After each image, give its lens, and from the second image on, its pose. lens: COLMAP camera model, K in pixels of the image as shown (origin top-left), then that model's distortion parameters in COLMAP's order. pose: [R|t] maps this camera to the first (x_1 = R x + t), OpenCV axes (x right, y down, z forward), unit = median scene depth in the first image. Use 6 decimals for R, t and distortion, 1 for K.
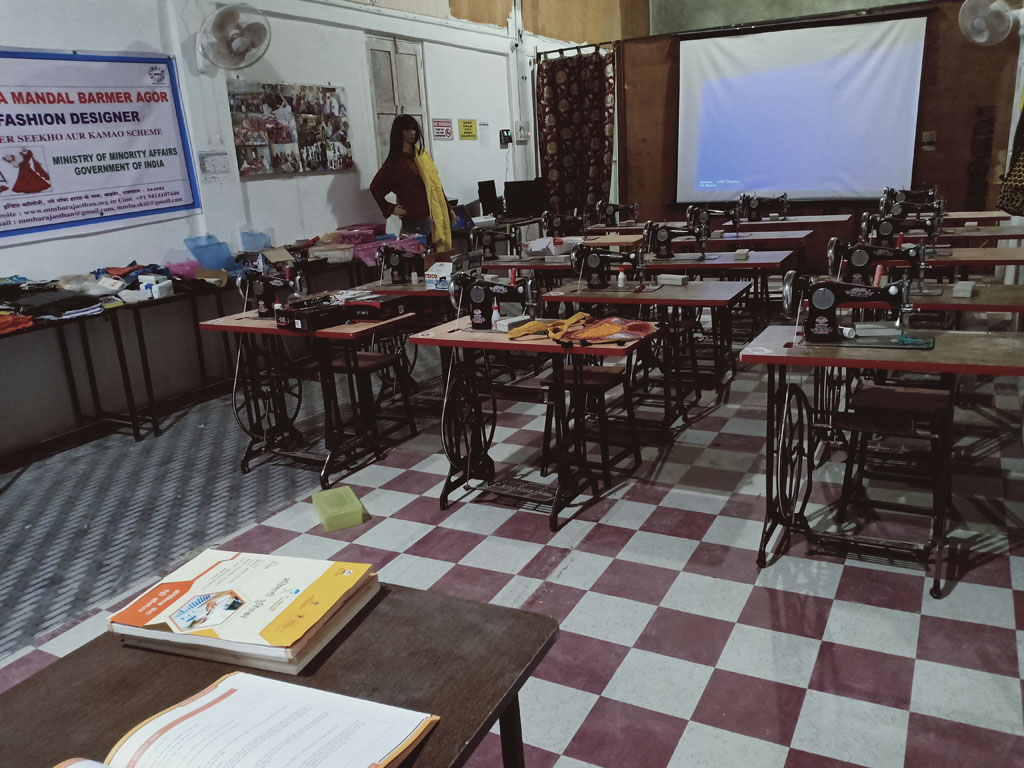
lens RADIAL K [[814.5, 0, 503.7], [0, 814.5, 380.8], [0, 0, 1]] dist [0.042439, -0.060796]
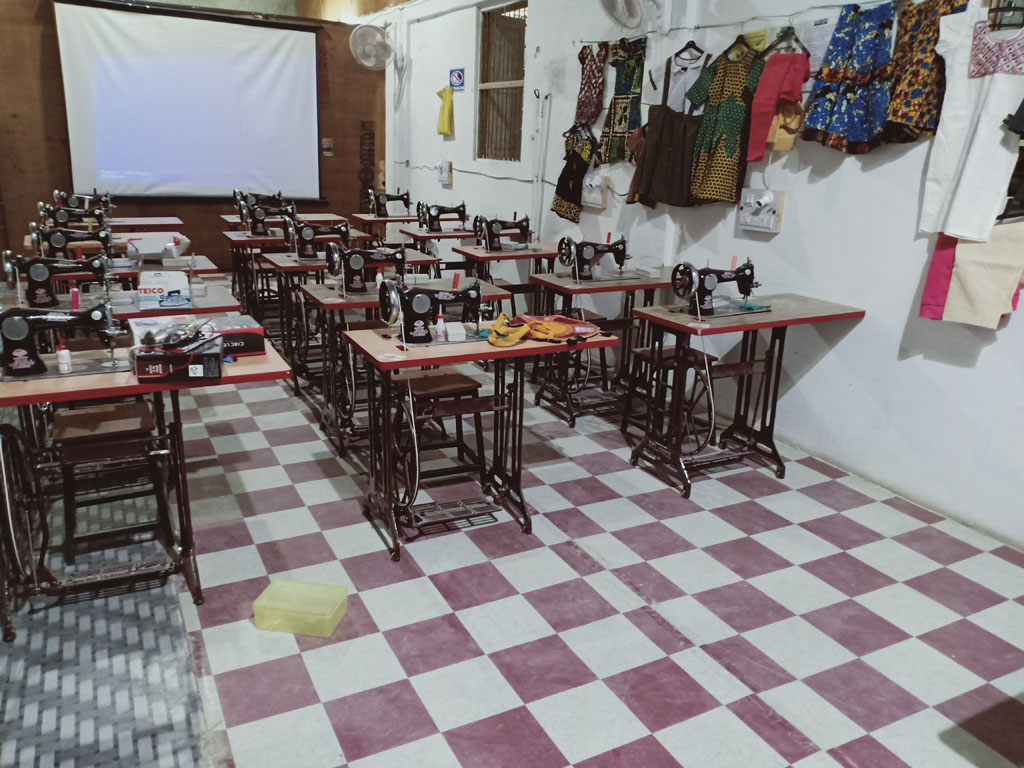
lens RADIAL K [[814.5, 0, 501.9], [0, 814.5, 387.9], [0, 0, 1]] dist [0.042439, -0.060796]
pose [[0.549673, -0.165595, 0.818803, -0.469171], [0.154288, 0.983418, 0.095311, -0.056813], [-0.821008, 0.073942, 0.566108, 0.287074]]
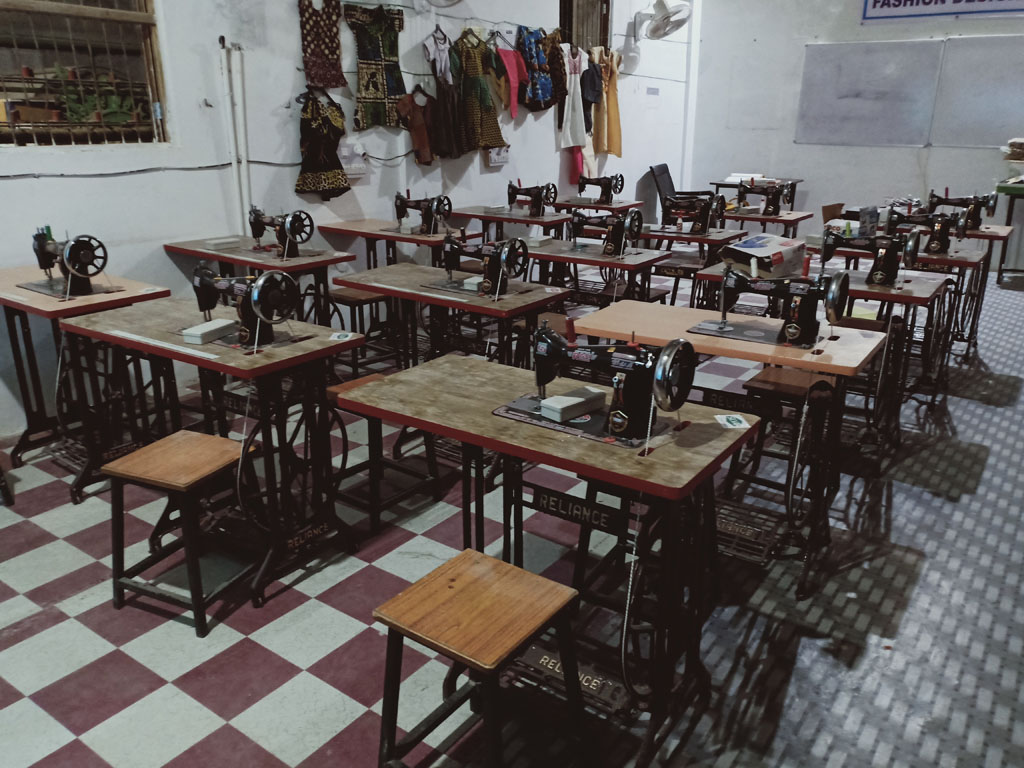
lens RADIAL K [[814.5, 0, 508.3], [0, 814.5, 388.9], [0, 0, 1]] dist [0.042439, -0.060796]
pose [[-0.990674, 0.025522, 0.133844, 0.202130], [0.095319, 0.831738, 0.546924, -0.493768], [-0.097364, 0.554581, -0.826414, 1.759385]]
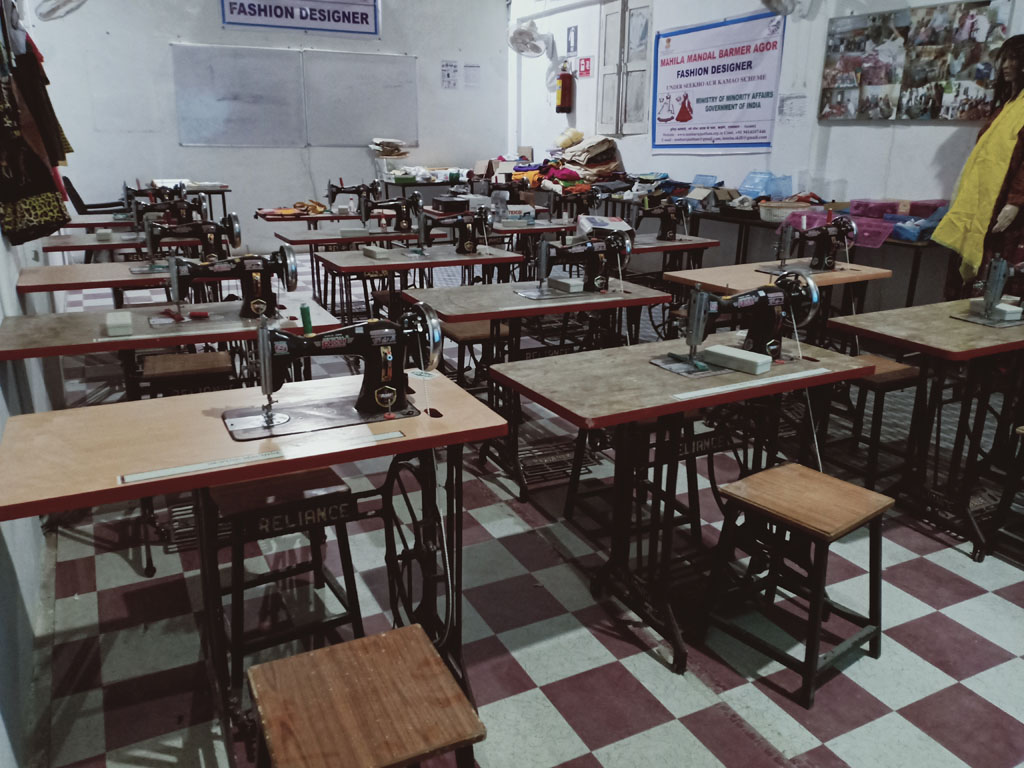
lens RADIAL K [[814.5, 0, 518.5], [0, 814.5, 383.0], [0, 0, 1]] dist [0.042439, -0.060796]
pose [[-0.552561, 0.309179, -0.774006, 0.844509], [-0.193304, 0.855792, 0.479848, -0.440345], [0.810747, 0.414763, -0.413111, 1.434474]]
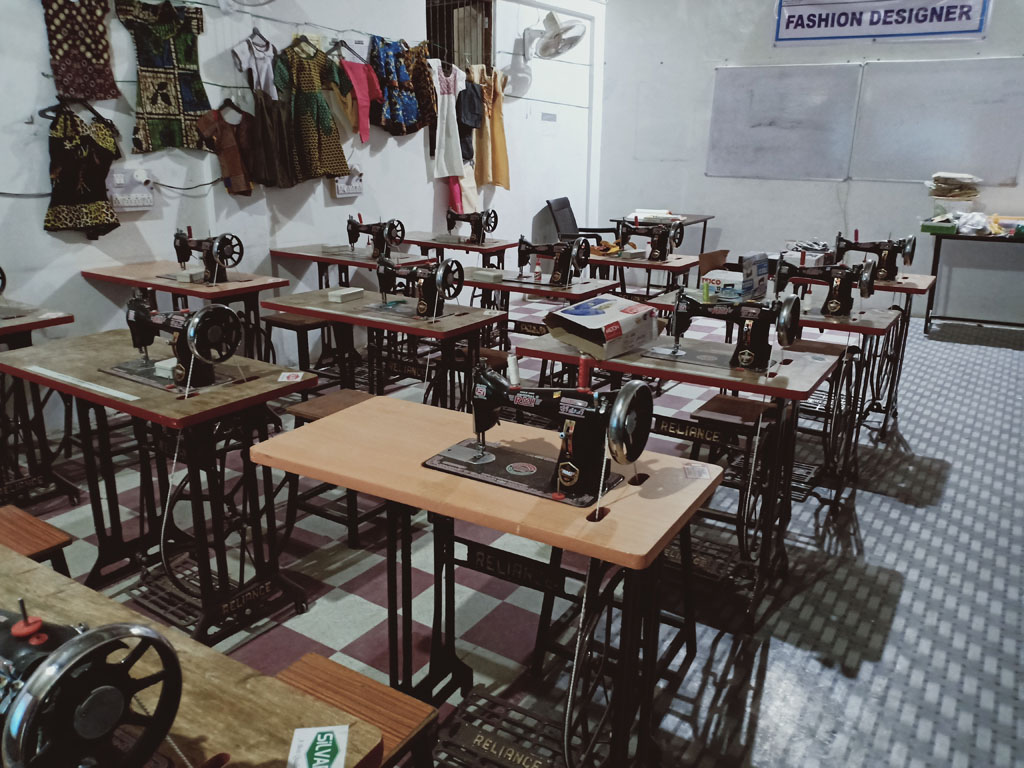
lens RADIAL K [[814.5, 0, 514.3], [0, 814.5, 383.2], [0, 0, 1]] dist [0.042439, -0.060796]
pose [[-0.996585, 0.034783, 0.074896, 0.090937], [0.068699, 0.852489, 0.518211, -0.424332], [-0.045823, 0.521587, -0.851967, 1.555766]]
